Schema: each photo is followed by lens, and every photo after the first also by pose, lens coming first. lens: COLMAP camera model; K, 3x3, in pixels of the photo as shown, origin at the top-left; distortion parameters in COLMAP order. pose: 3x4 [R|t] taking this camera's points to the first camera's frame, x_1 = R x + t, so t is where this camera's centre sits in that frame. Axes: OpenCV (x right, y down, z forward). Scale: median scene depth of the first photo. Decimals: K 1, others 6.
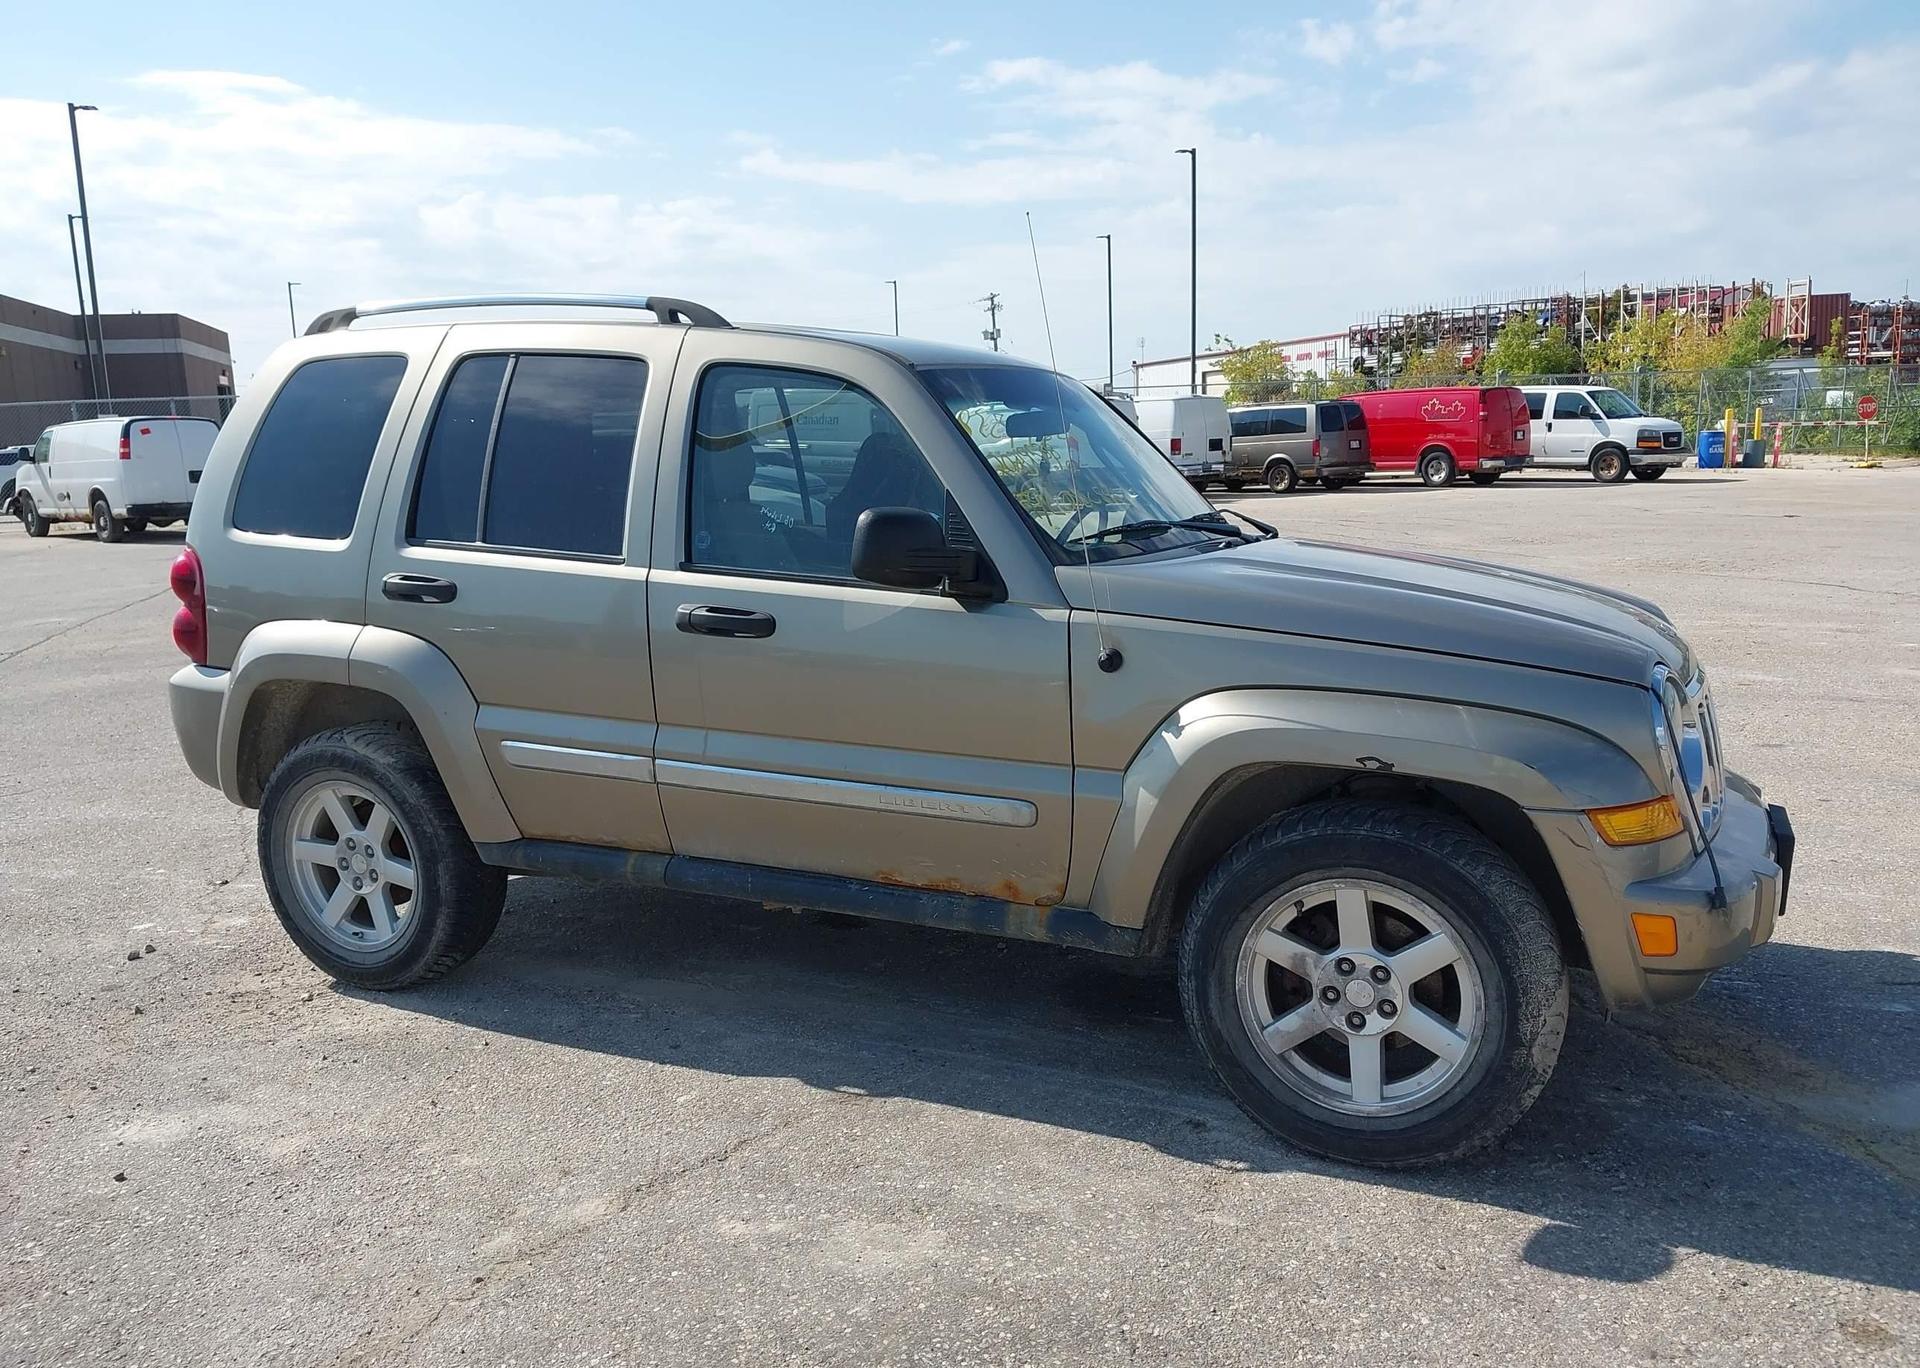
lens RADIAL K [[1528.0, 0, 962.6], [0, 1528.0, 669.8], [0, 0, 1]] dist [0.025065, -0.050577]
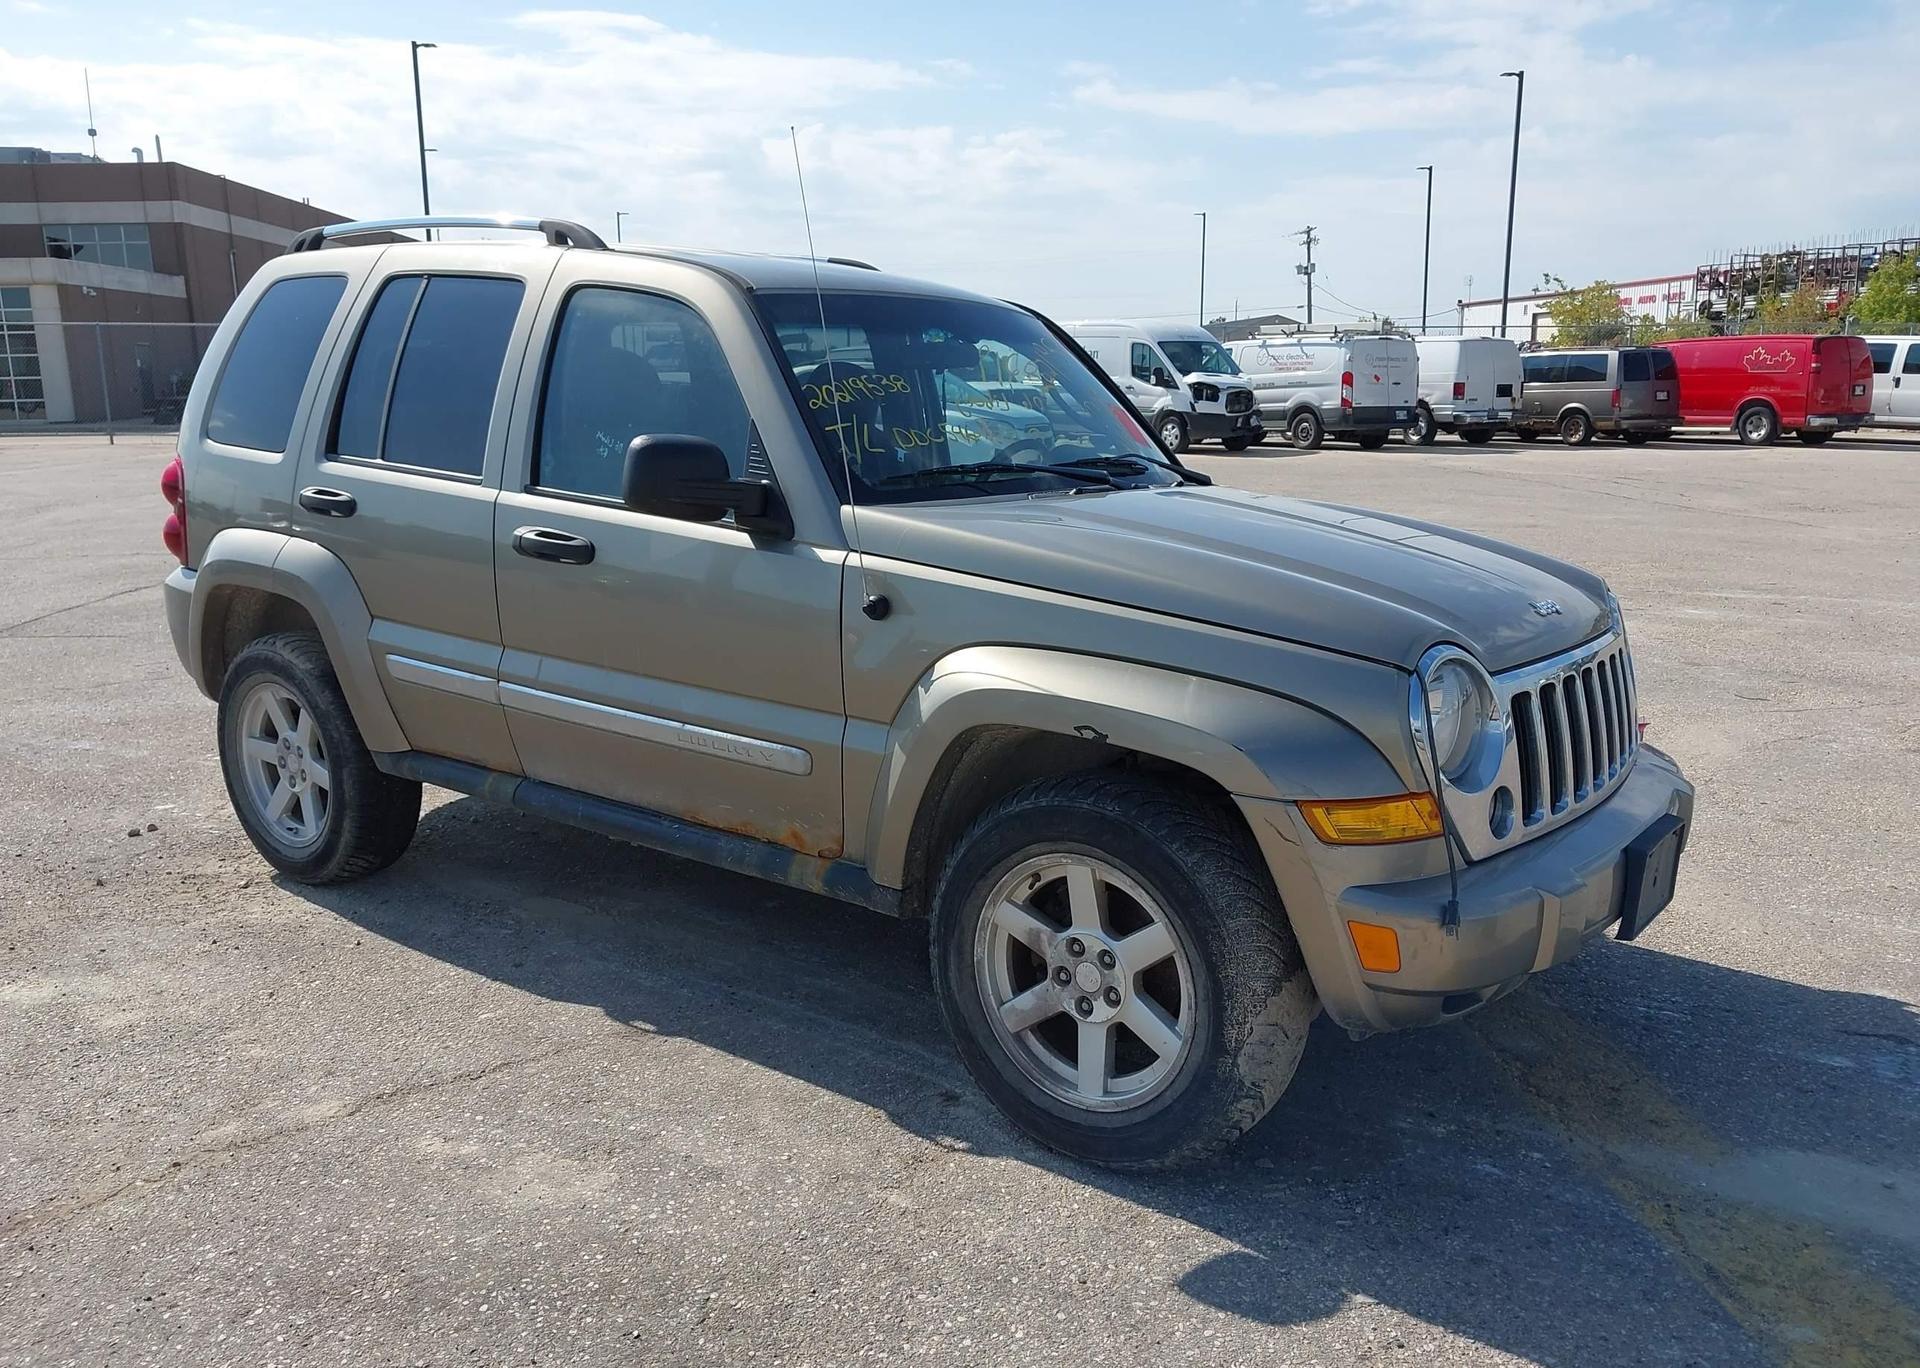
lens RADIAL K [[1535.8, 0, 966.1], [0, 1535.8, 675.4], [0, 0, 1]] dist [0.007340, -0.009247]
pose [[0.979364, 0.062322, -0.192257, 0.268639], [-0.054090, 0.997392, 0.047776, -0.009227], [0.194733, -0.036391, 0.980181, 0.060674]]
